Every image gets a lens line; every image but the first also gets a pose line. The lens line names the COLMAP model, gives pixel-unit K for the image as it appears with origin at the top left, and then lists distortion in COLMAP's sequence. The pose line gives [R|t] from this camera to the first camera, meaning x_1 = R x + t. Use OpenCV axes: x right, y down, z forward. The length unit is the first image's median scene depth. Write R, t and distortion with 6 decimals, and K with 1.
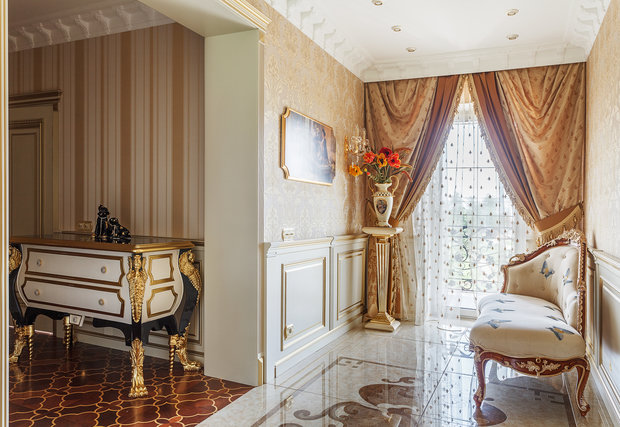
lens RADIAL K [[453.1, 0, 310.0], [0, 453.1, 213.5], [0, 0, 1]] dist [0.004416, 0.001638]
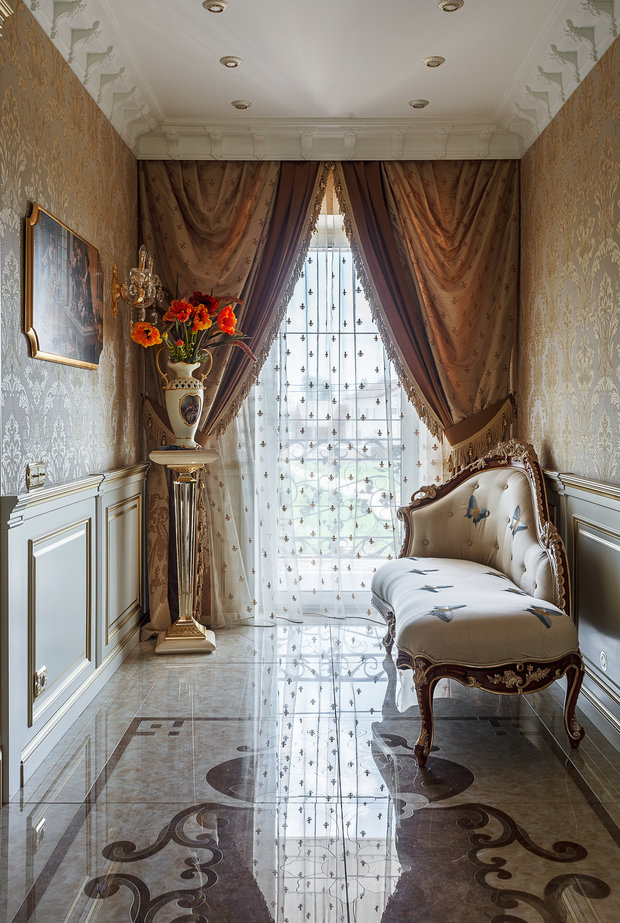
lens RADIAL K [[890.0, 0, 310.6], [0, 890.0, 423.2], [0, 0, 1]] dist [0.010407, 0.010762]
pose [[0.912361, -0.032469, 0.408097, -0.128494], [0.029462, 0.999473, 0.013653, -0.009577], [-0.408325, -0.000433, 0.912836, 0.037072]]
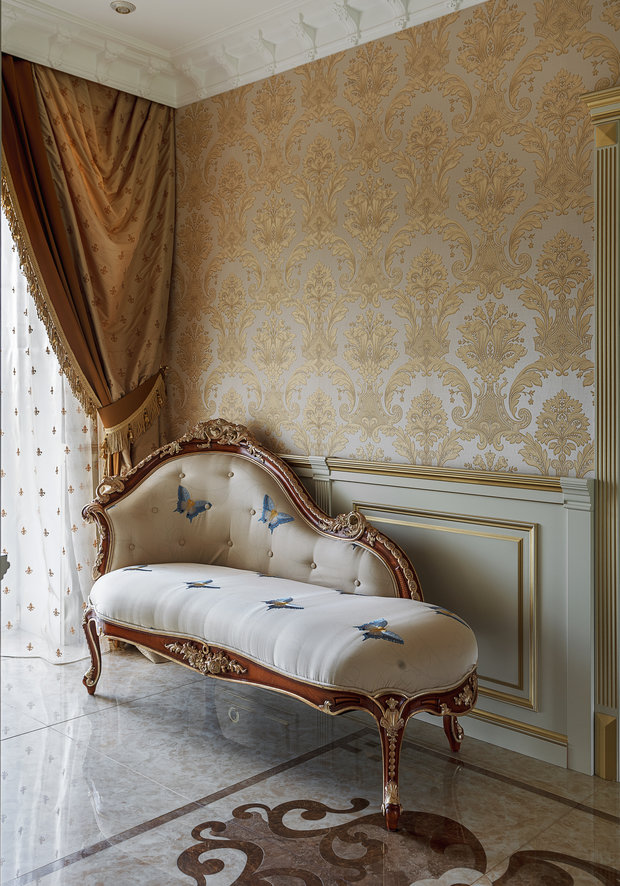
lens RADIAL K [[847.8, 0, 226.3], [0, 847.8, 398.4], [0, 0, 1]] dist [0.032769, -0.008793]
pose [[0.332189, -0.022884, 0.942935, -0.326116], [-0.002783, 0.999678, 0.025242, -0.014673], [-0.943209, -0.011009, 0.332018, 0.607331]]
